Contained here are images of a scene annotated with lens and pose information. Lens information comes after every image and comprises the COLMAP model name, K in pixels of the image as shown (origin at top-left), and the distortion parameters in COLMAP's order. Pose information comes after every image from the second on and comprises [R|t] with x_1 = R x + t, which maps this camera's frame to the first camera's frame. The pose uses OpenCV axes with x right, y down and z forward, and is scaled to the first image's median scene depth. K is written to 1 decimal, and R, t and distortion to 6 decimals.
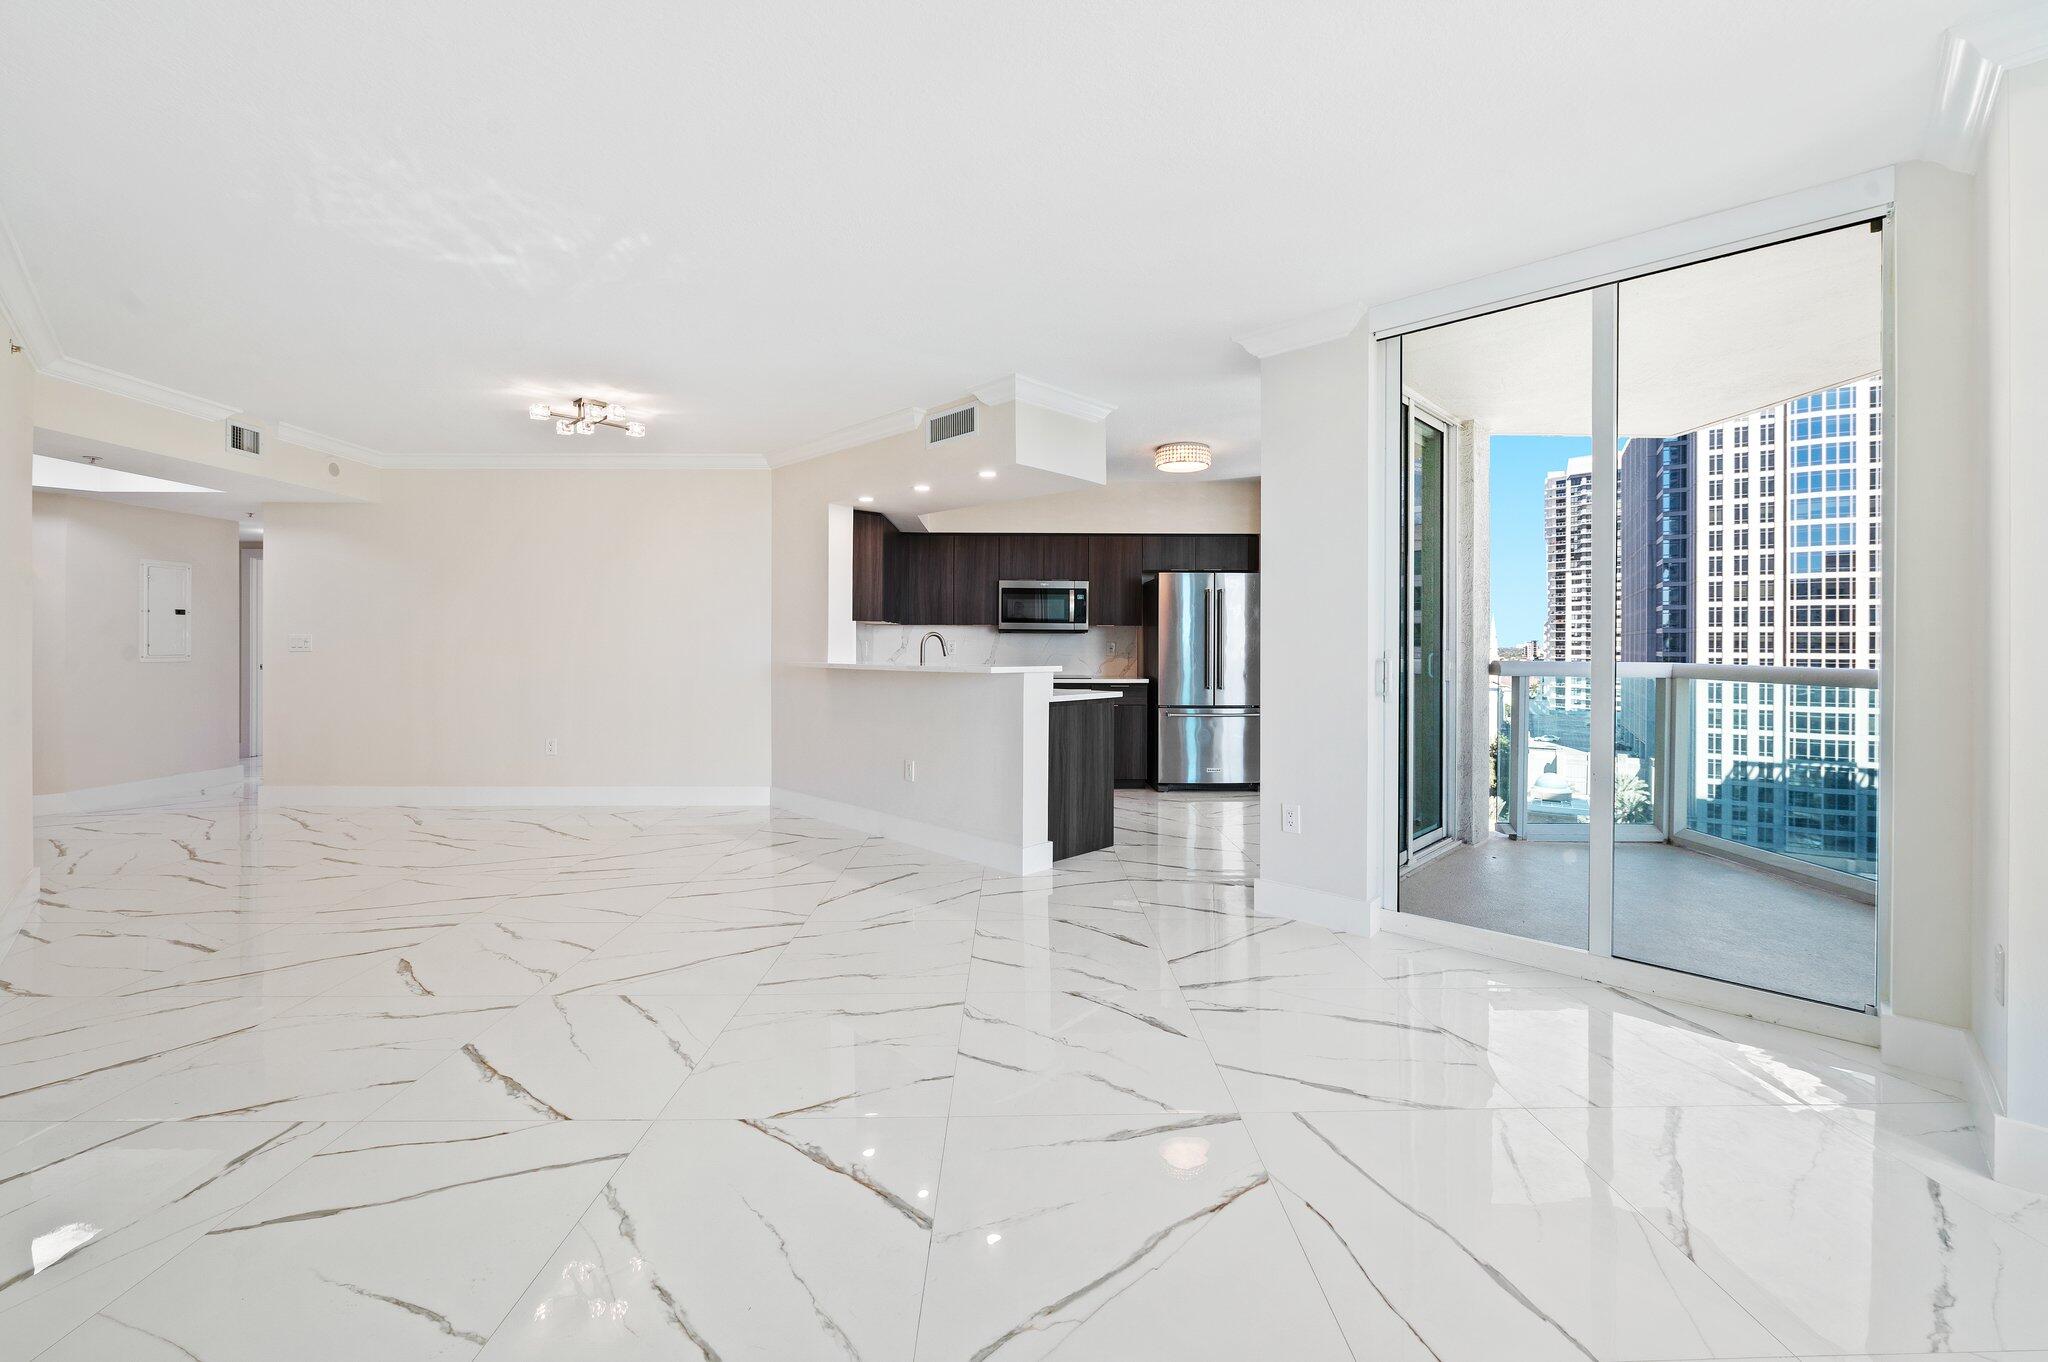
lens RADIAL K [[840.9, 0, 1024.6], [0, 840.9, 640.9], [0, 0, 1]] dist [-0.002953, -0.000425]
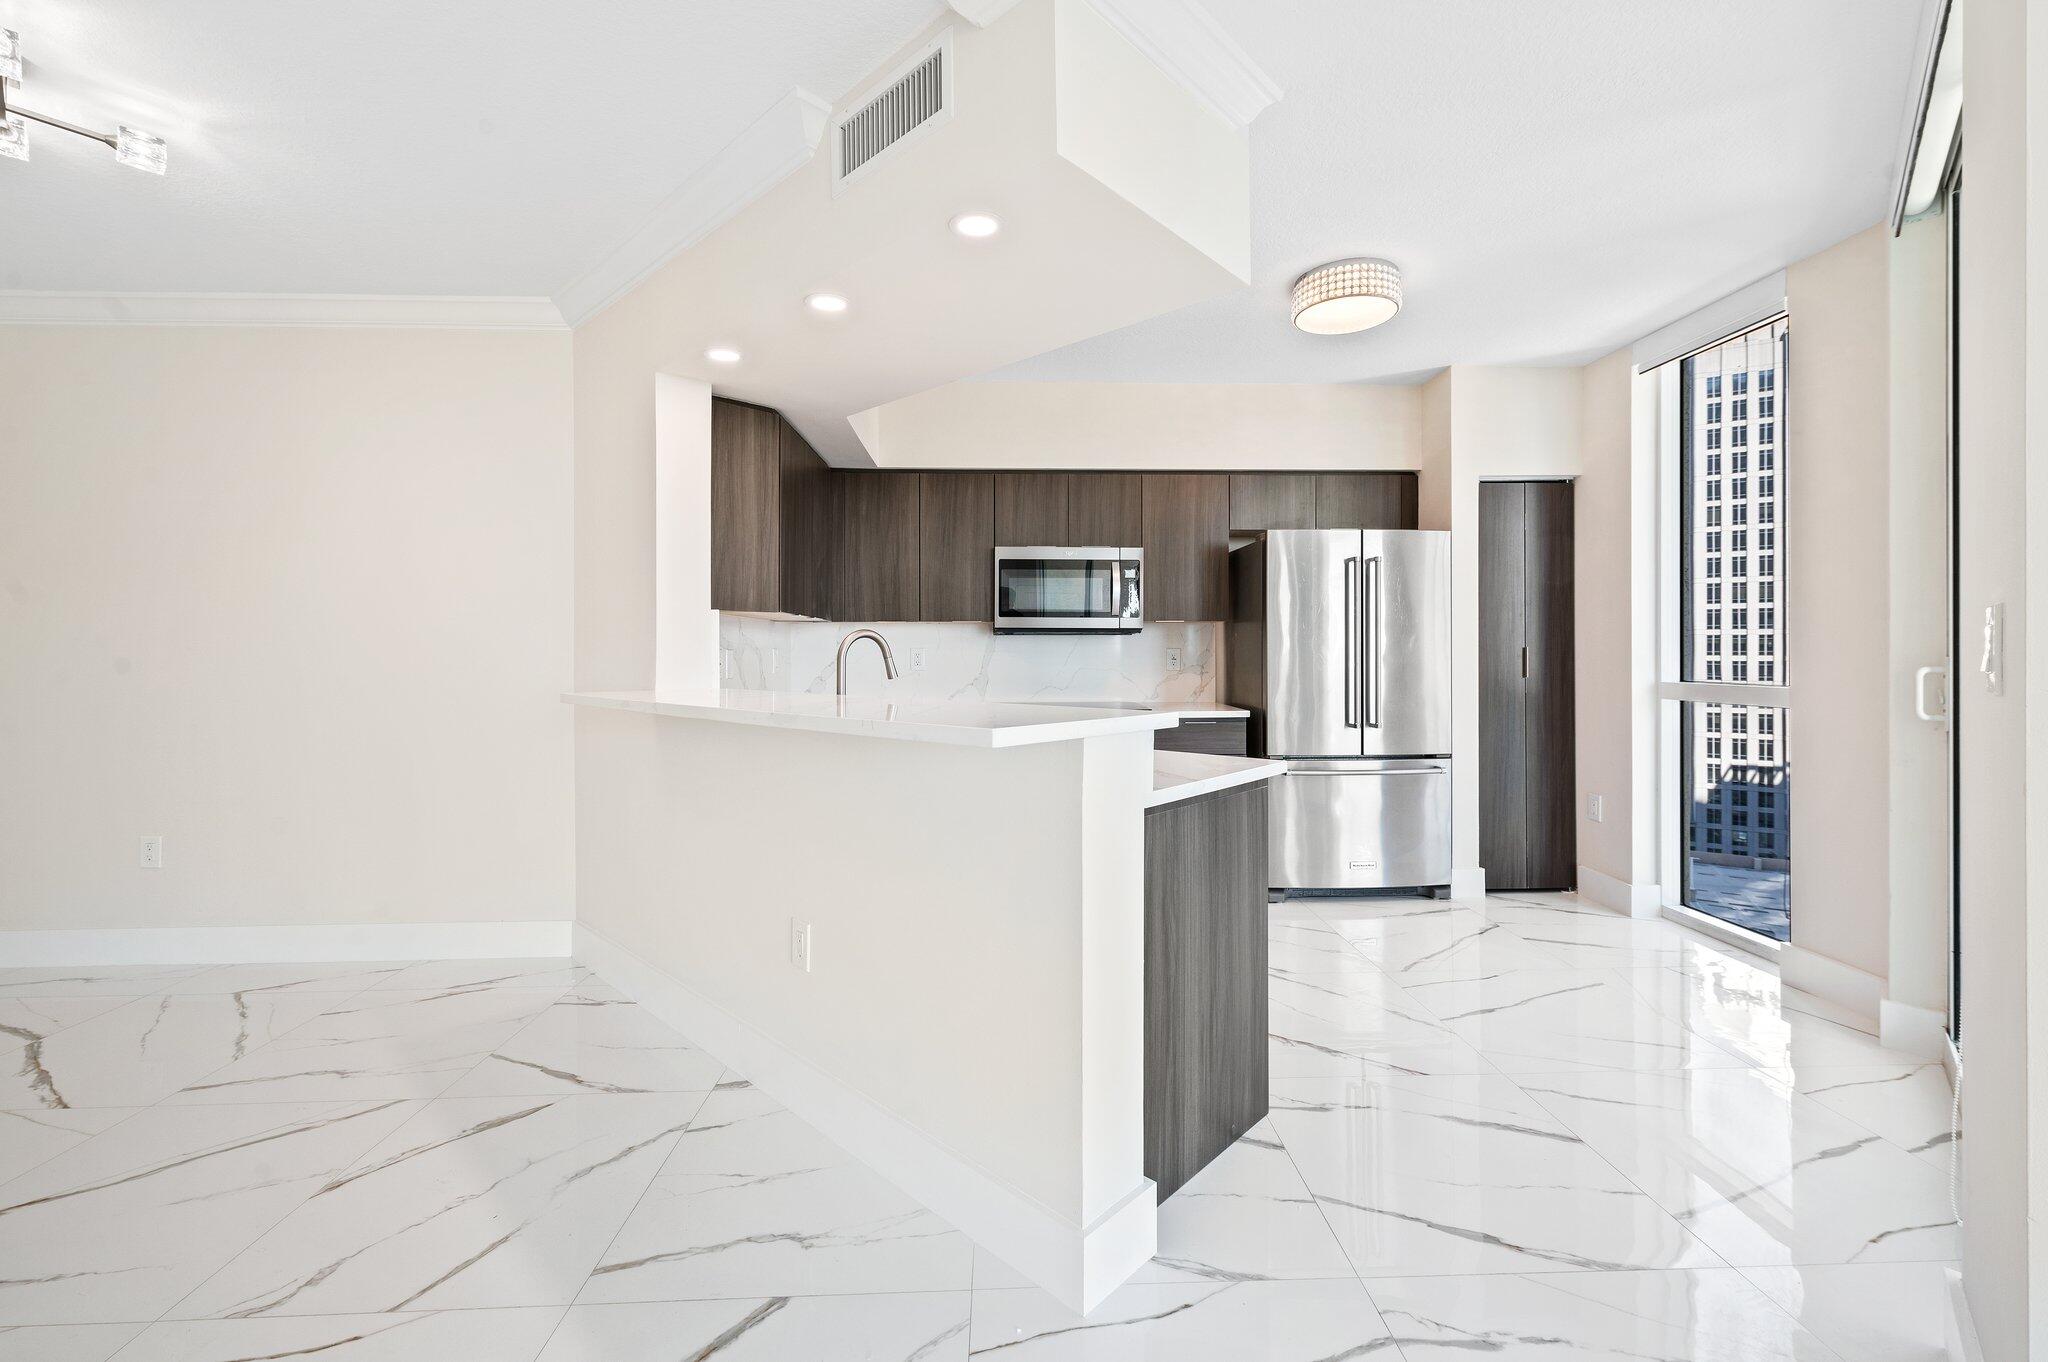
lens RADIAL K [[844.9, 0, 1031.7], [0, 844.9, 647.5], [0, 0, 1]] dist [0.009372, 0.000083]
pose [[0.999706, -0.005780, 0.023551, -0.018012], [0.005781, 0.999983, 0.000036, 0.000167], [-0.023551, 0.000100, 0.999723, 0.382674]]
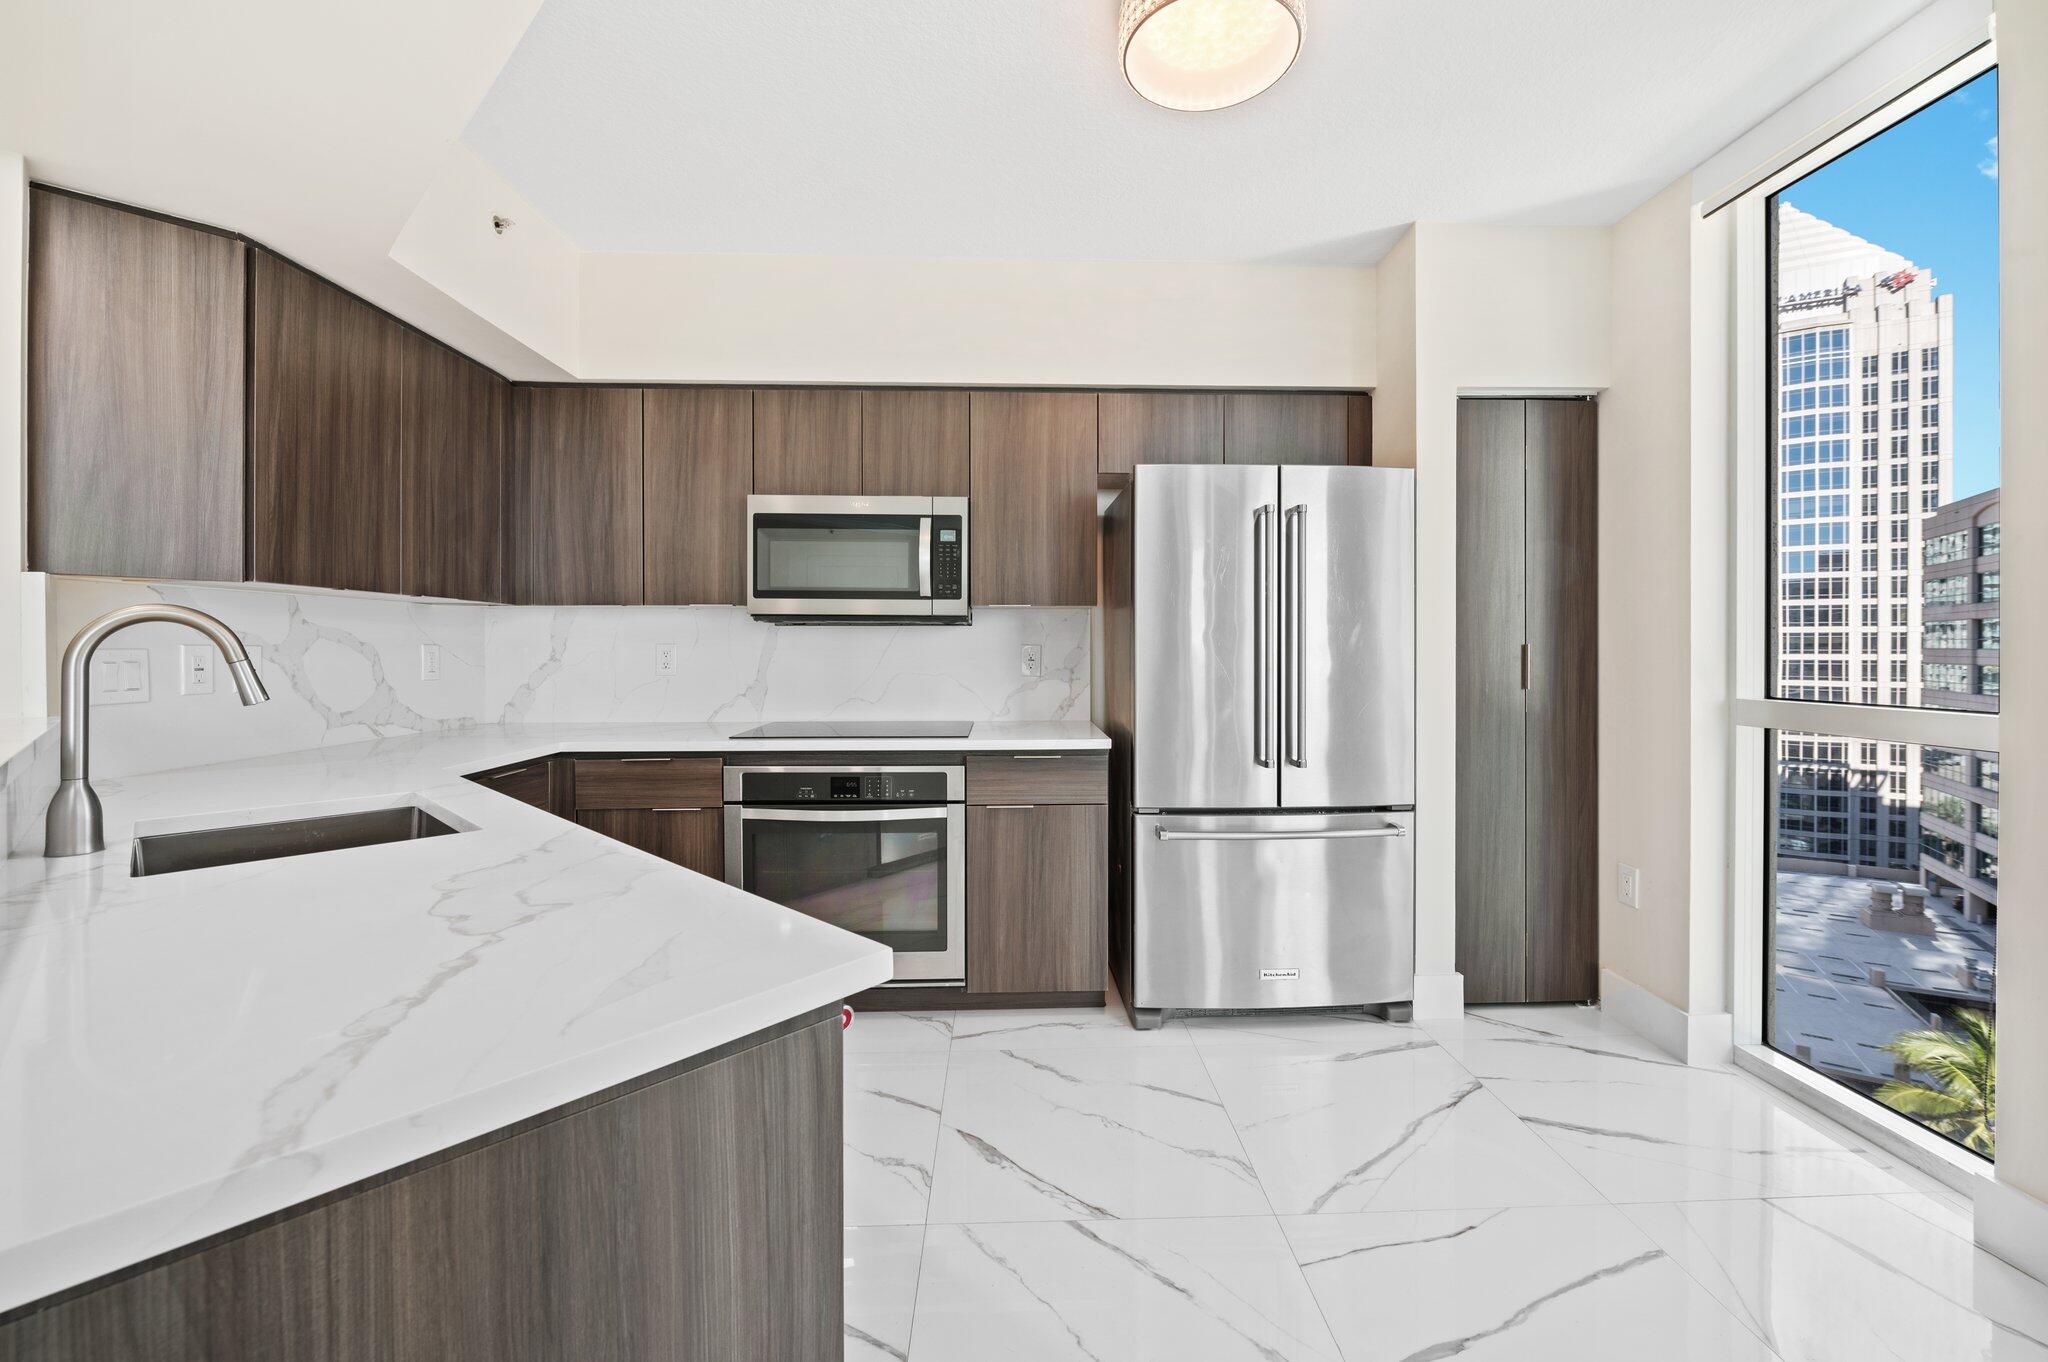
lens RADIAL K [[841.0, 0, 1033.9], [0, 841.0, 647.6], [0, 0, 1]] dist [-0.002522, -0.000368]
pose [[0.999692, -0.004001, 0.024501, 0.095457], [0.003914, 0.999986, 0.003575, 0.001044], [-0.024515, -0.003478, 0.999693, 0.569856]]
